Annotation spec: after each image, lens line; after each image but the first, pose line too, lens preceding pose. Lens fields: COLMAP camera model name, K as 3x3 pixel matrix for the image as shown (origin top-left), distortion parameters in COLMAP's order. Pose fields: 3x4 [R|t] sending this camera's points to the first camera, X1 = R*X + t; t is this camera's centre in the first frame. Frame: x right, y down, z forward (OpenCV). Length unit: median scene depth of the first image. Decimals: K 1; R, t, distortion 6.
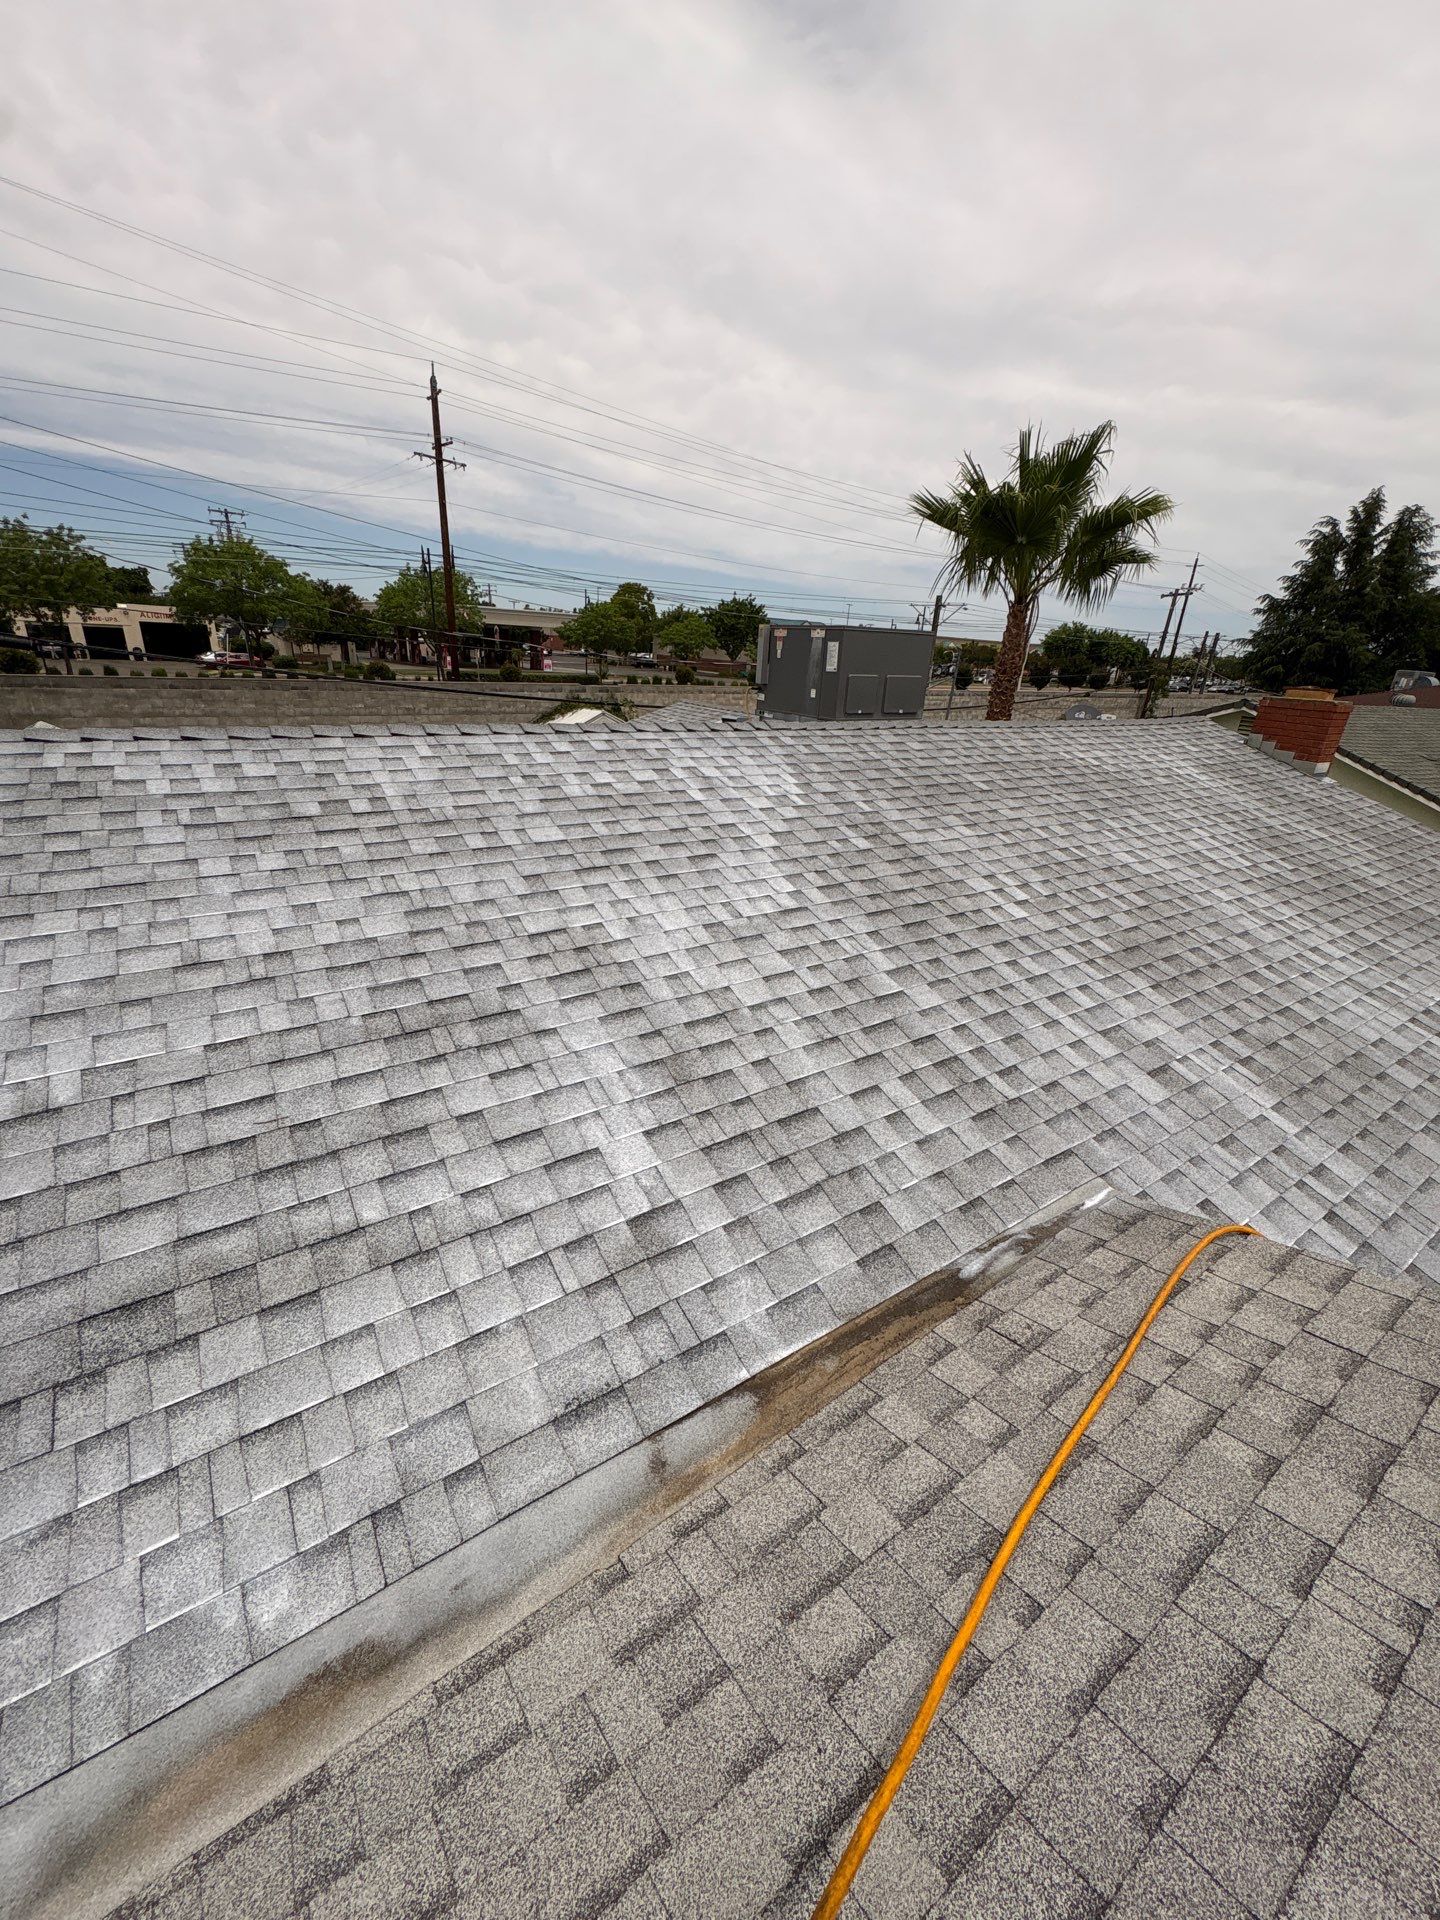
lens RADIAL K [[761.9, 0, 718.8], [0, 761.9, 960.5], [0, 0, 1]] dist [-0.001829, 0.000607]
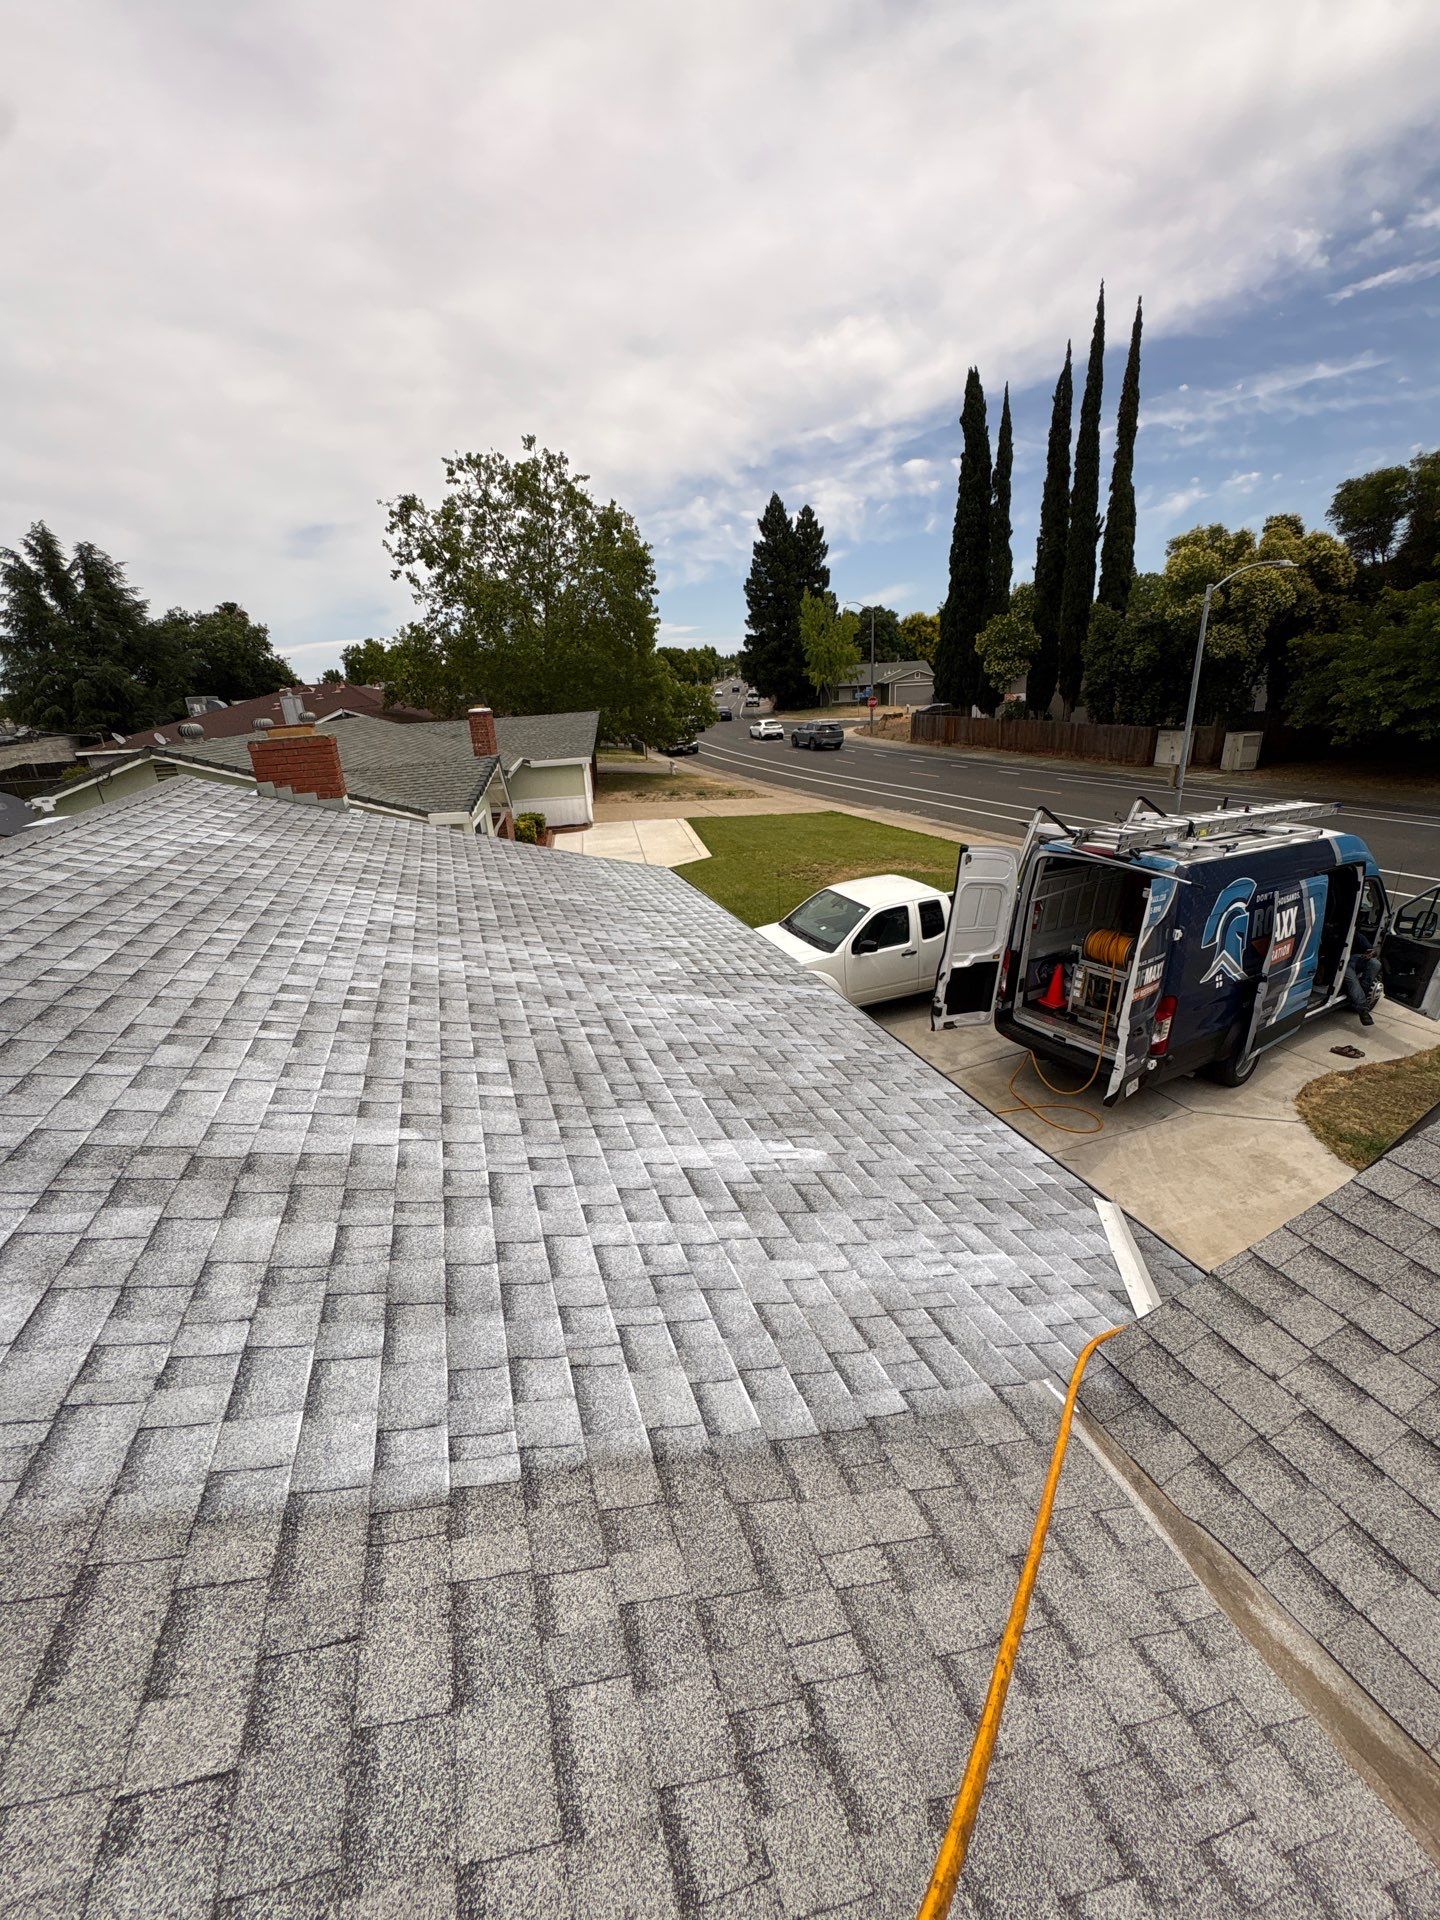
lens RADIAL K [[762.5, 0, 714.6], [0, 762.5, 959.7], [0, 0, 1]] dist [0.000831, -0.000014]
pose [[0.249918, -0.403265, 0.880294, -0.003681], [0.438022, 0.857885, 0.268644, -0.022386], [-0.863526, 0.318449, 0.391040, 0.046682]]
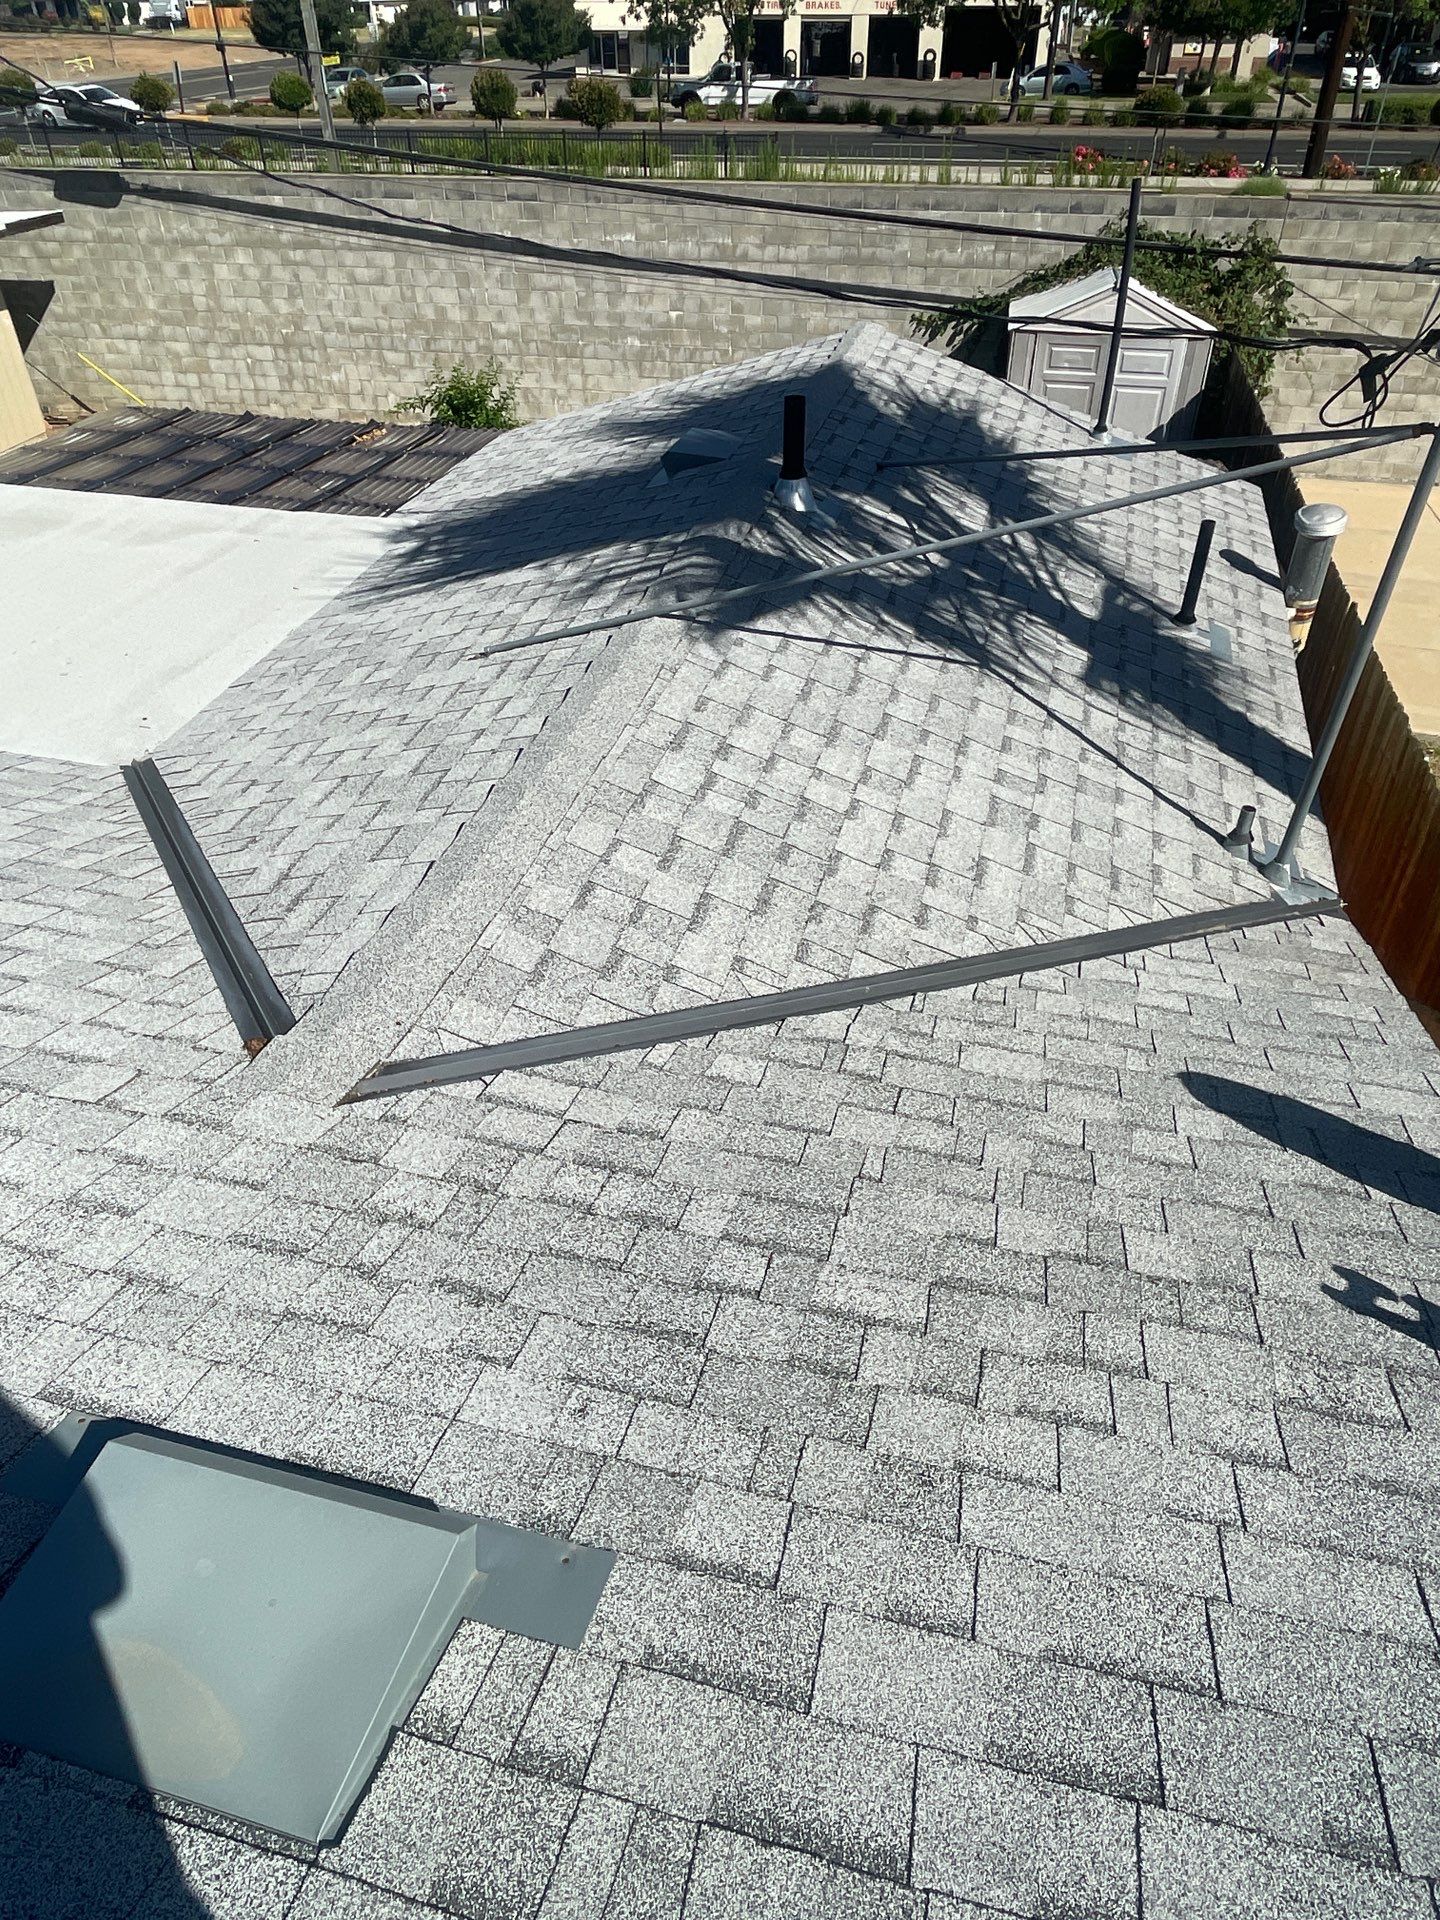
lens RADIAL K [[1278.8, 0, 725.3], [0, 1278.8, 965.6], [0, 0, 1]] dist [-0.004242, 0.002524]
pose [[0.652753, 0.419586, -0.630762, 0.105465], [-0.253338, 0.905576, 0.340223, -0.075460], [0.713956, -0.062286, 0.697415, 0.161742]]
